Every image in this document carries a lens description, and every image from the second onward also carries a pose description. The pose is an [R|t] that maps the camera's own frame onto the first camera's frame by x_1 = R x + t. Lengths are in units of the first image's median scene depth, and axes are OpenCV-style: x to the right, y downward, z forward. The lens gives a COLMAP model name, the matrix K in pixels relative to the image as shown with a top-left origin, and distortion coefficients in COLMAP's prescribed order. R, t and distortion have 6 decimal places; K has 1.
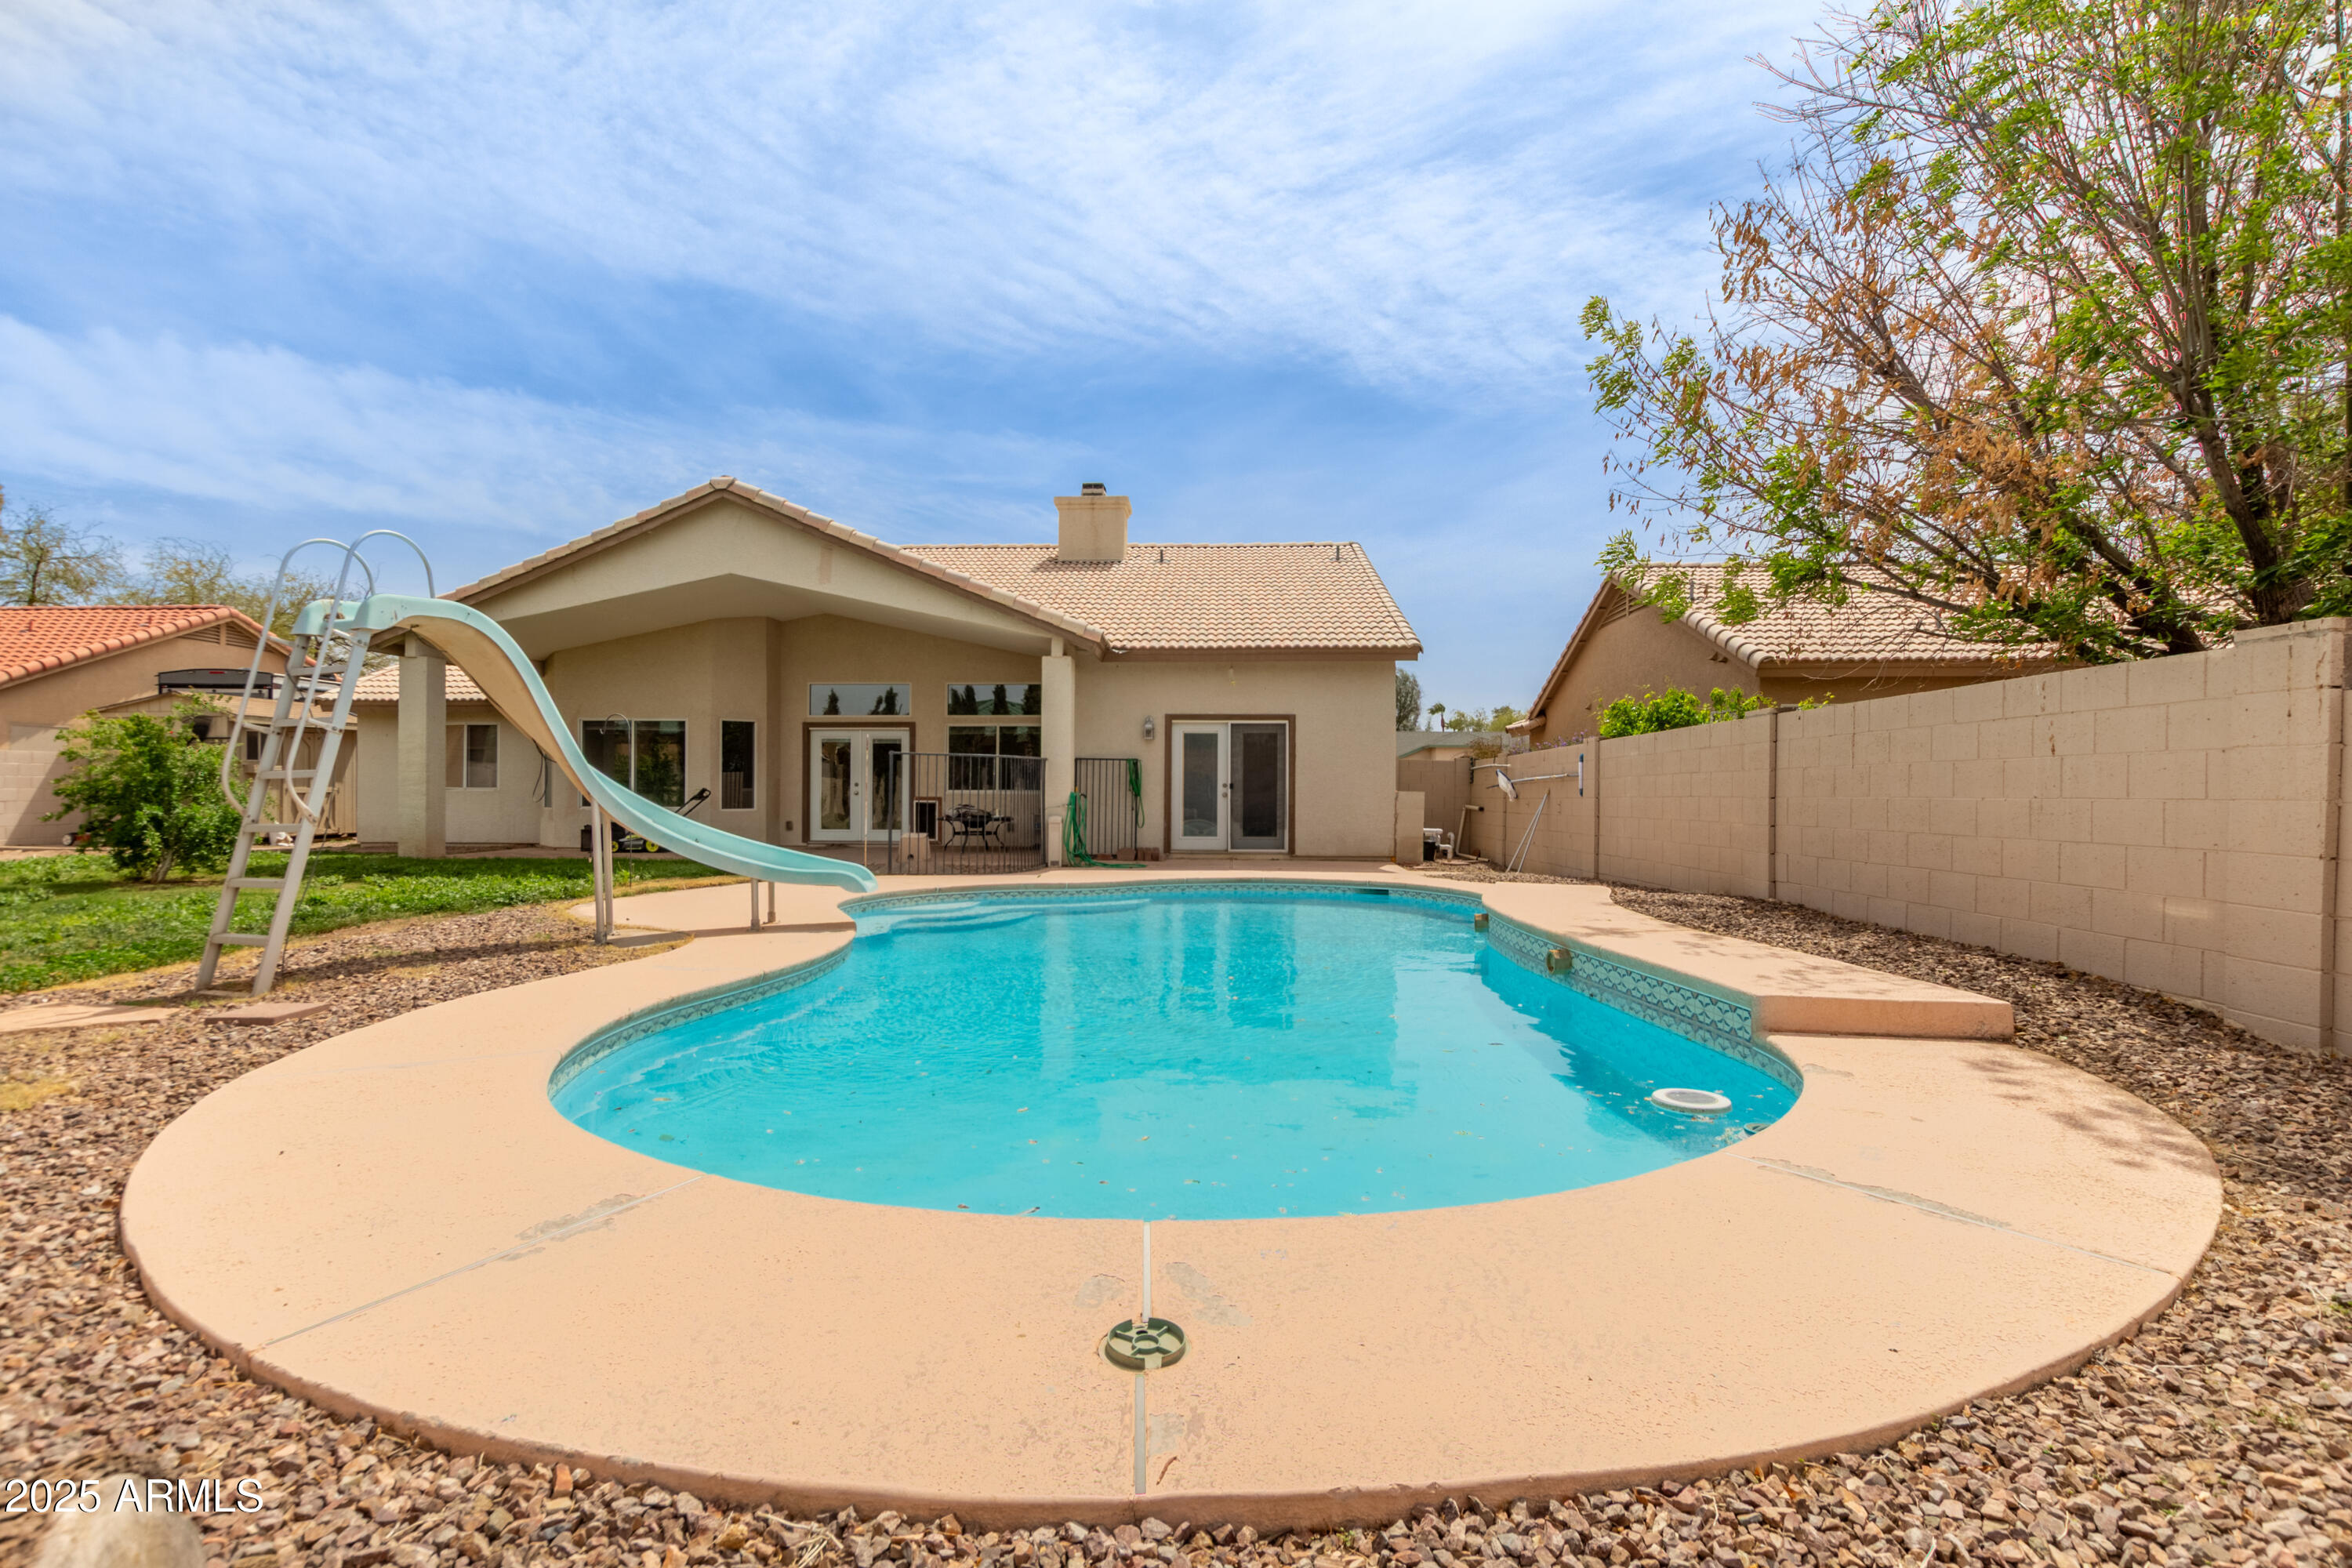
lens RADIAL K [[1108.4, 0, 1029.3], [0, 1108.4, 838.2], [0, 0, 1]] dist [0.011482, 0.000189]
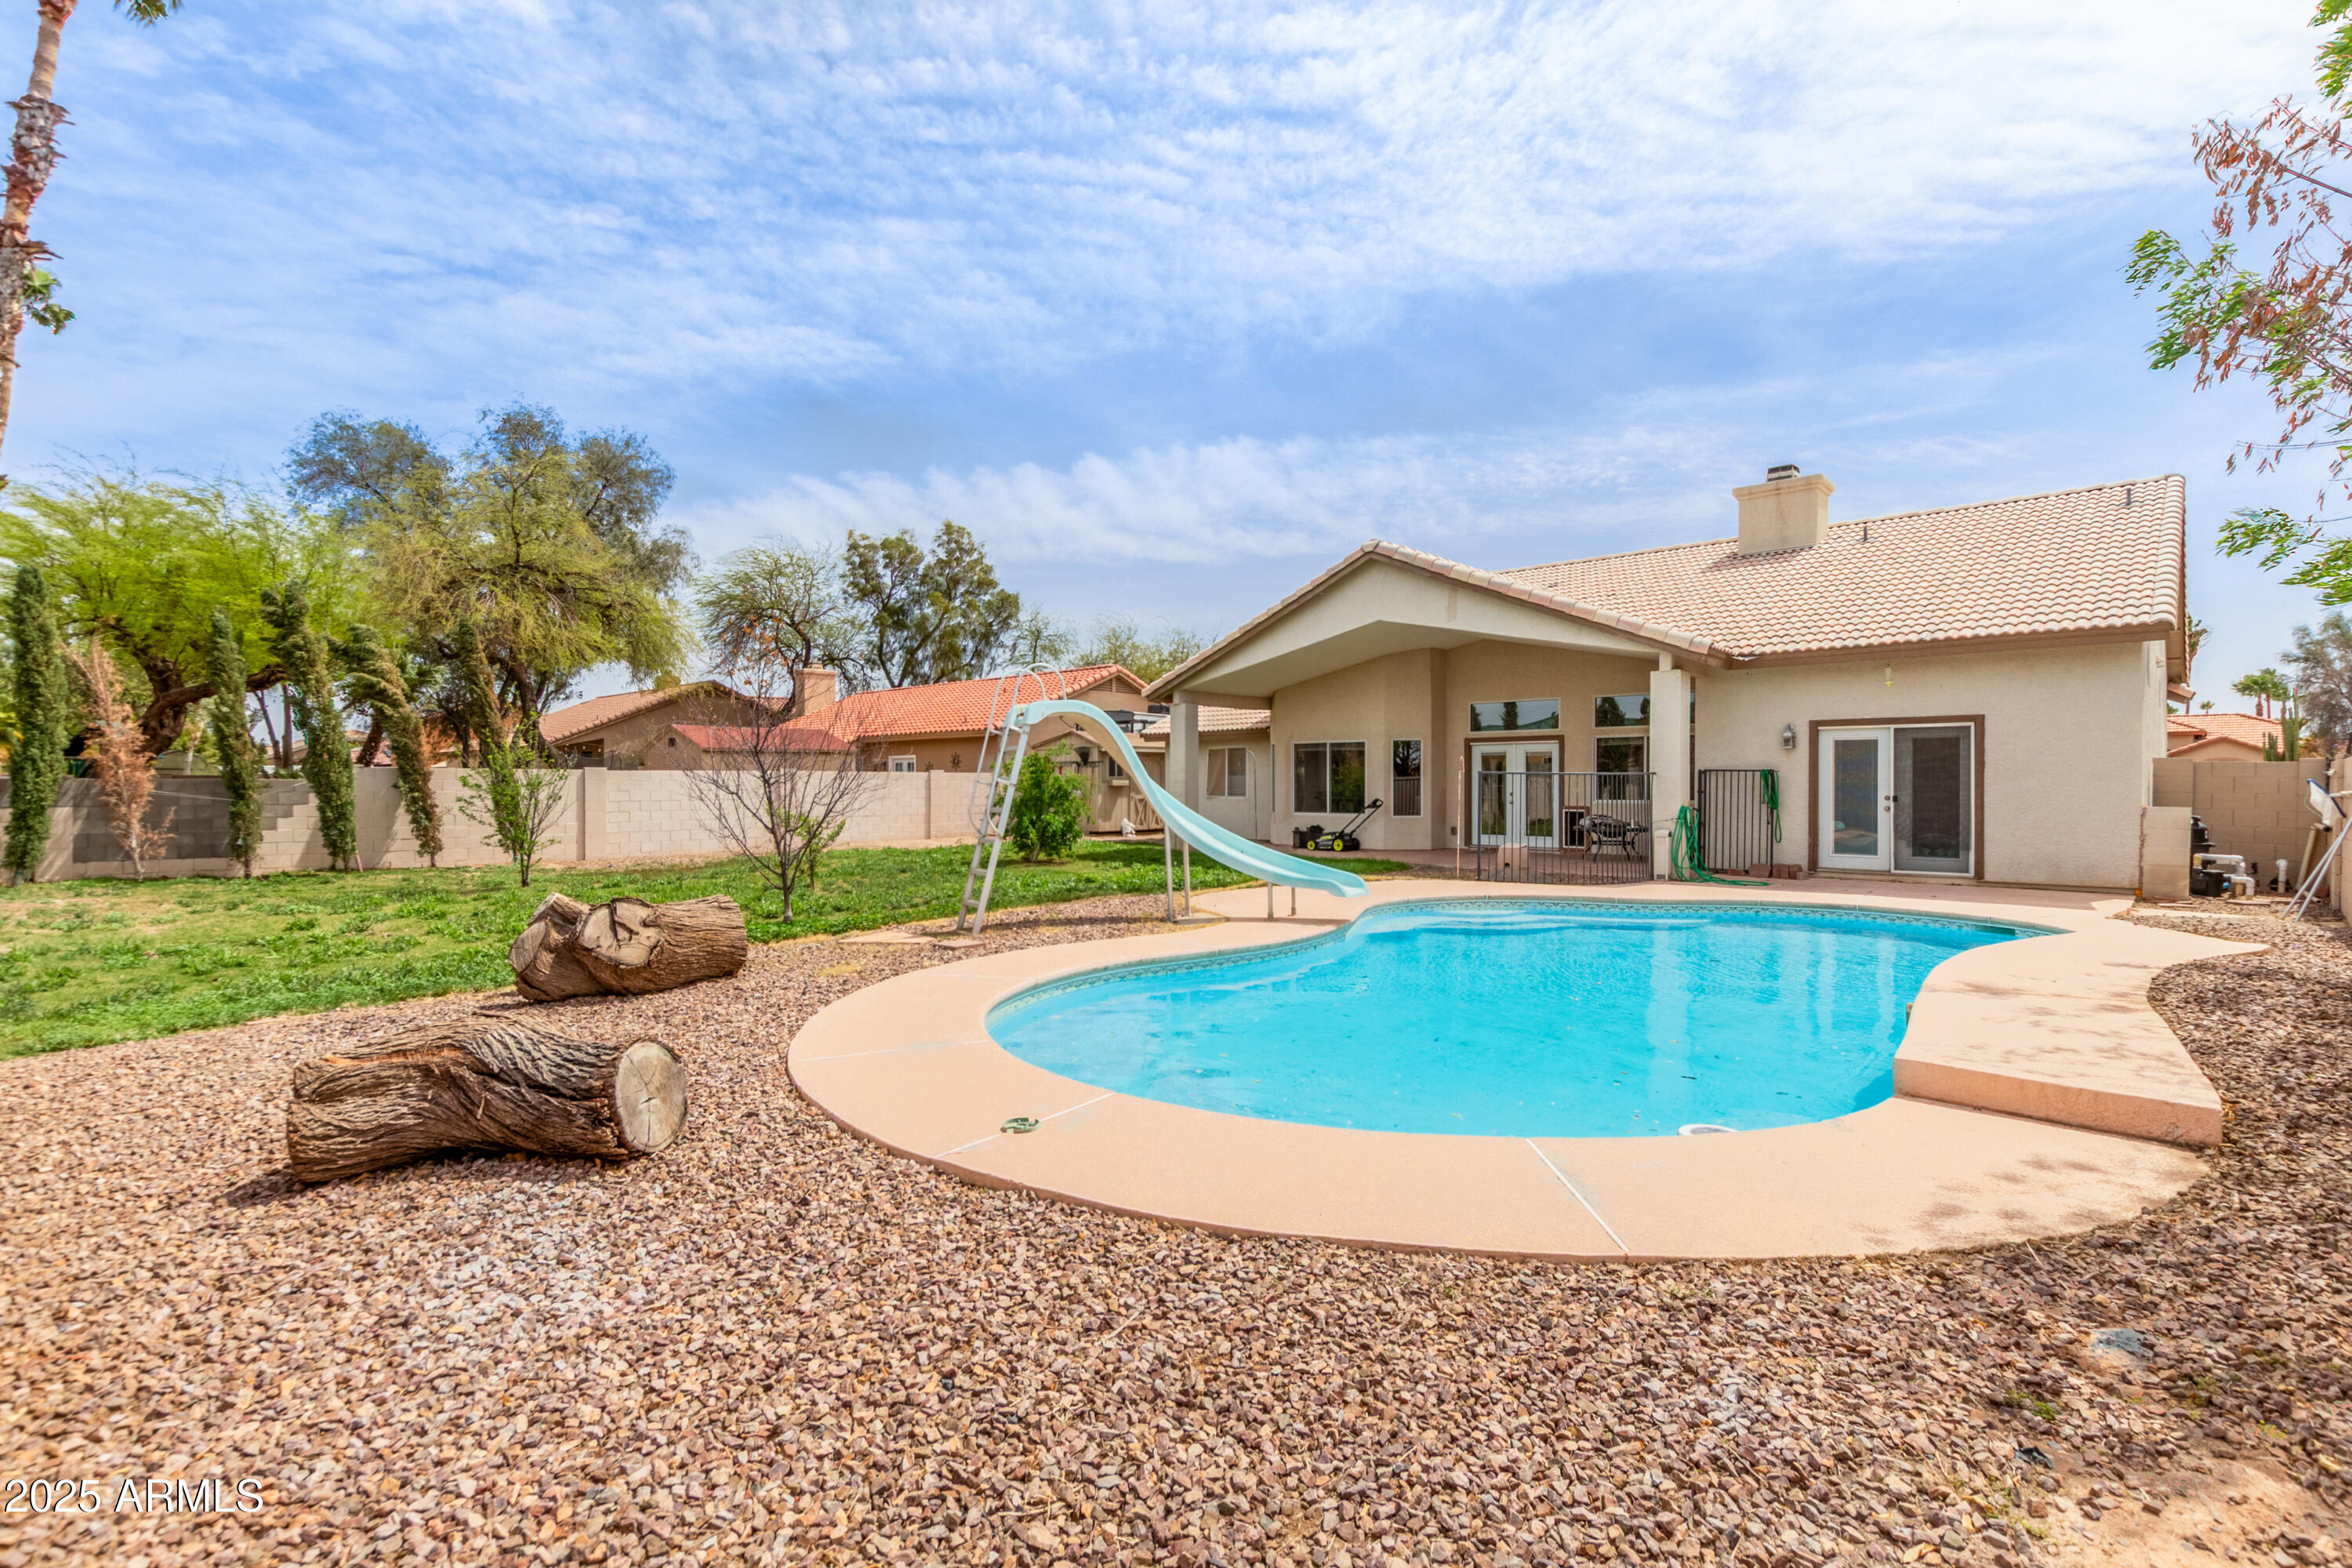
lens RADIAL K [[1075.4, 0, 1172.8], [0, 1075.4, 800.1], [0, 0, 1]] dist [0.001222, -0.000123]
pose [[0.776371, 0.002619, -0.630271, 0.252696], [-0.012065, 0.999870, -0.010707, -0.027028], [0.630161, 0.015917, 0.776302, -0.027959]]
